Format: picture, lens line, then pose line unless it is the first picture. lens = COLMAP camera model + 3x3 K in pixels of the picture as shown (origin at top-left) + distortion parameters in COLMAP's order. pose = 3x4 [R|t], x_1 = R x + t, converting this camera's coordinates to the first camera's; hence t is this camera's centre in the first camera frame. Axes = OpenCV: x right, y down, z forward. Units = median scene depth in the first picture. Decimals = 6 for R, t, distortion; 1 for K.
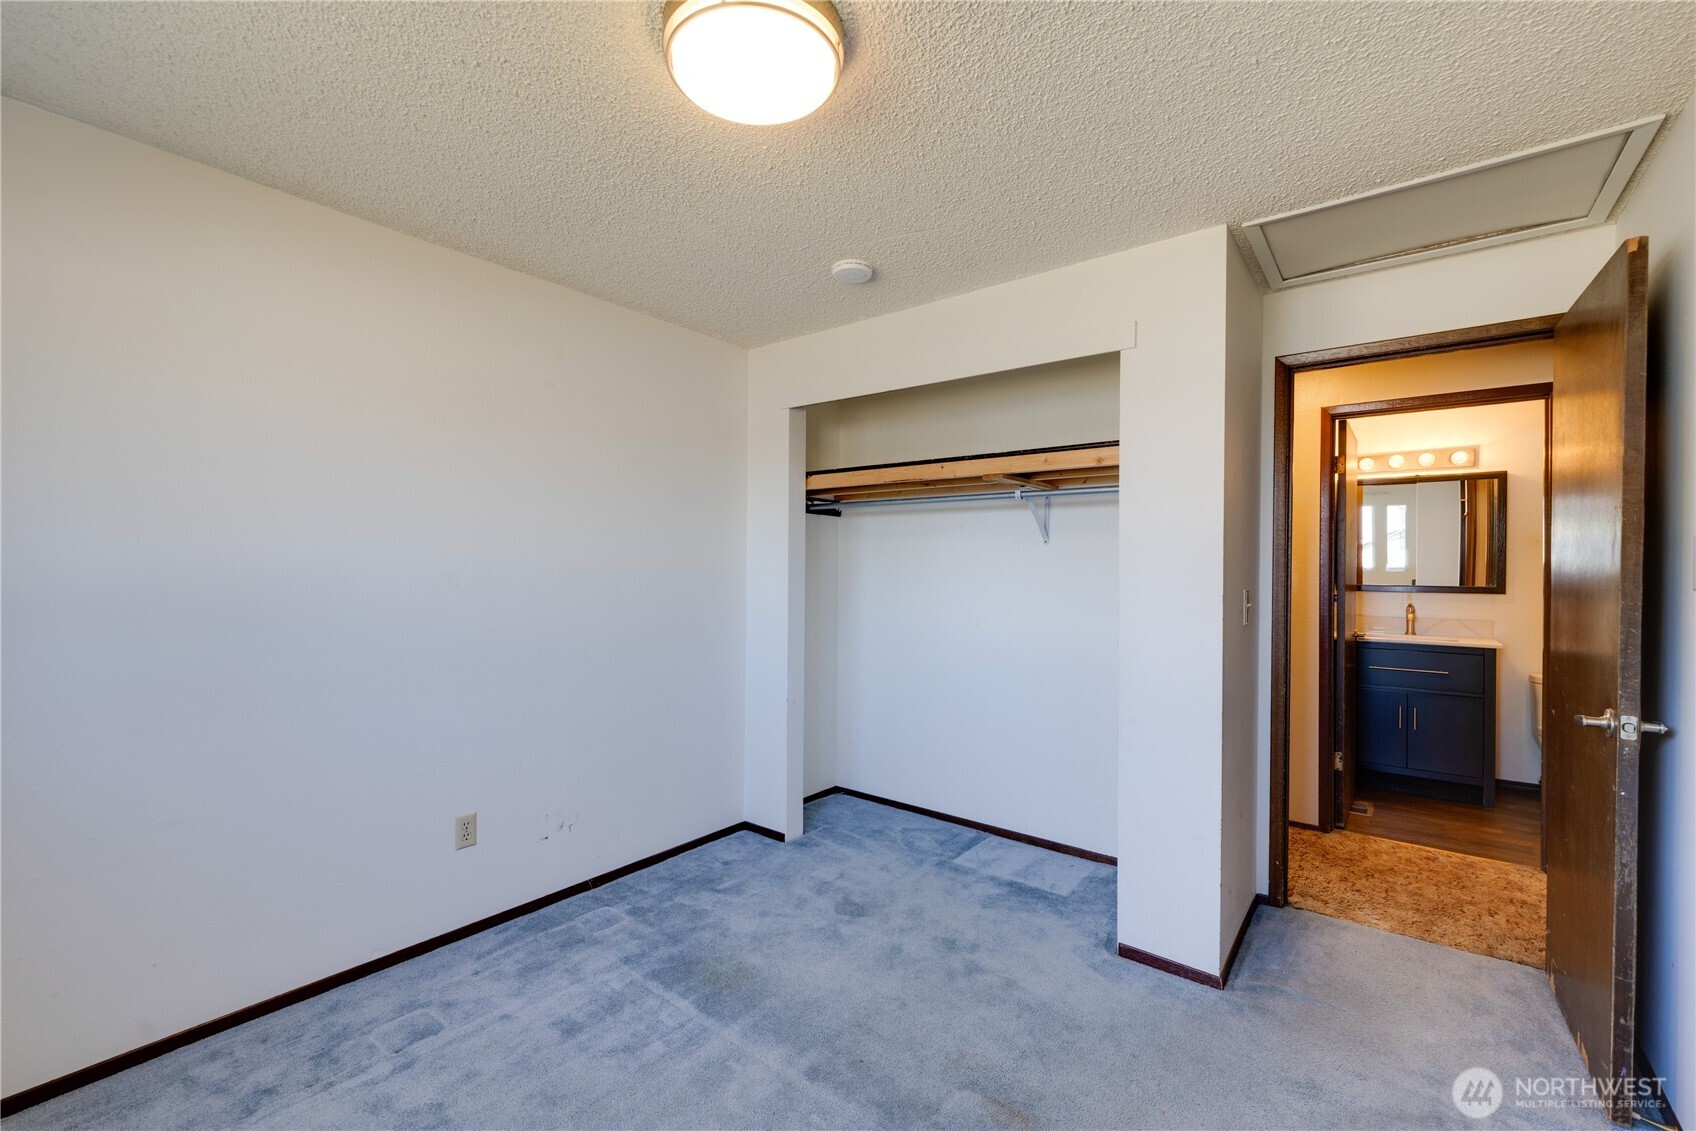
lens RADIAL K [[724.0, 0, 853.4], [0, 724.0, 571.9], [0, 0, 1]] dist [0.002770, 0.000170]
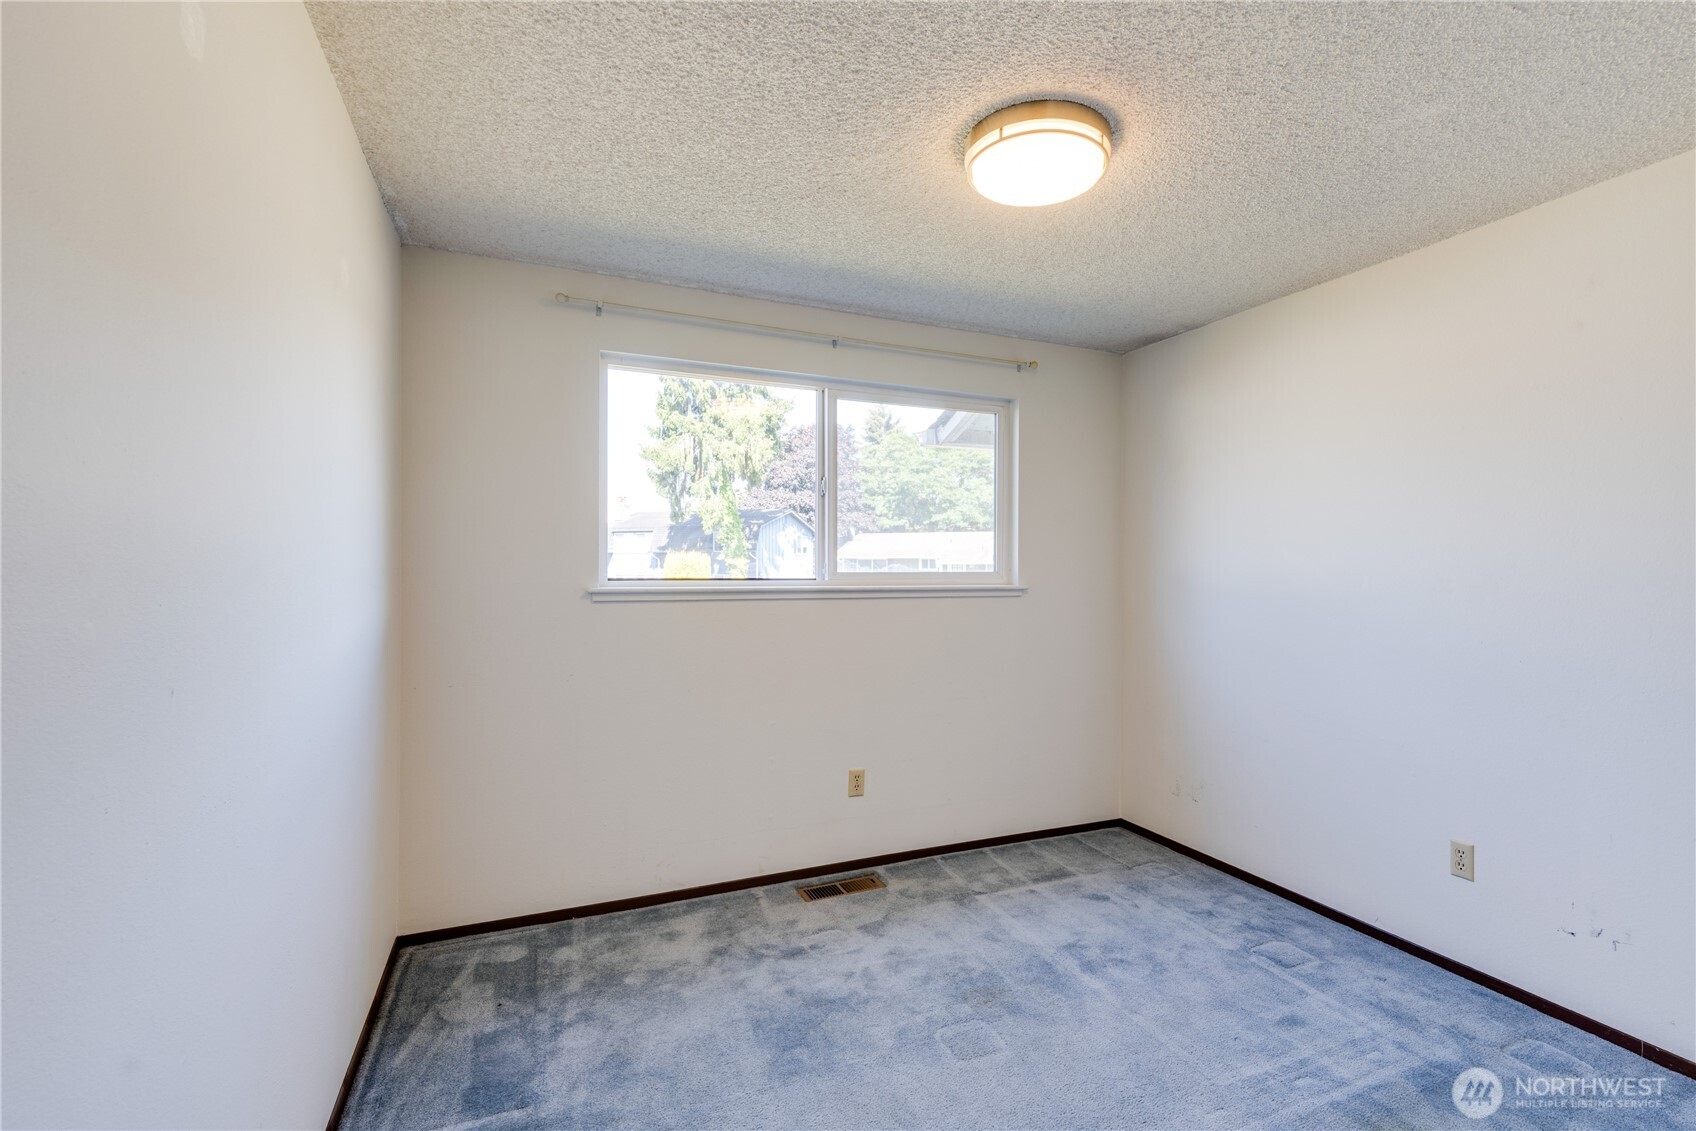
lens RADIAL K [[724.0, 0, 853.4], [0, 724.0, 571.9], [0, 0, 1]] dist [0.002770, 0.000170]
pose [[-0.478314, -0.000986, -0.878189, 0.832193], [-0.004111, 0.999991, 0.001117, -0.006752], [0.878180, 0.004144, -0.478313, 0.987780]]
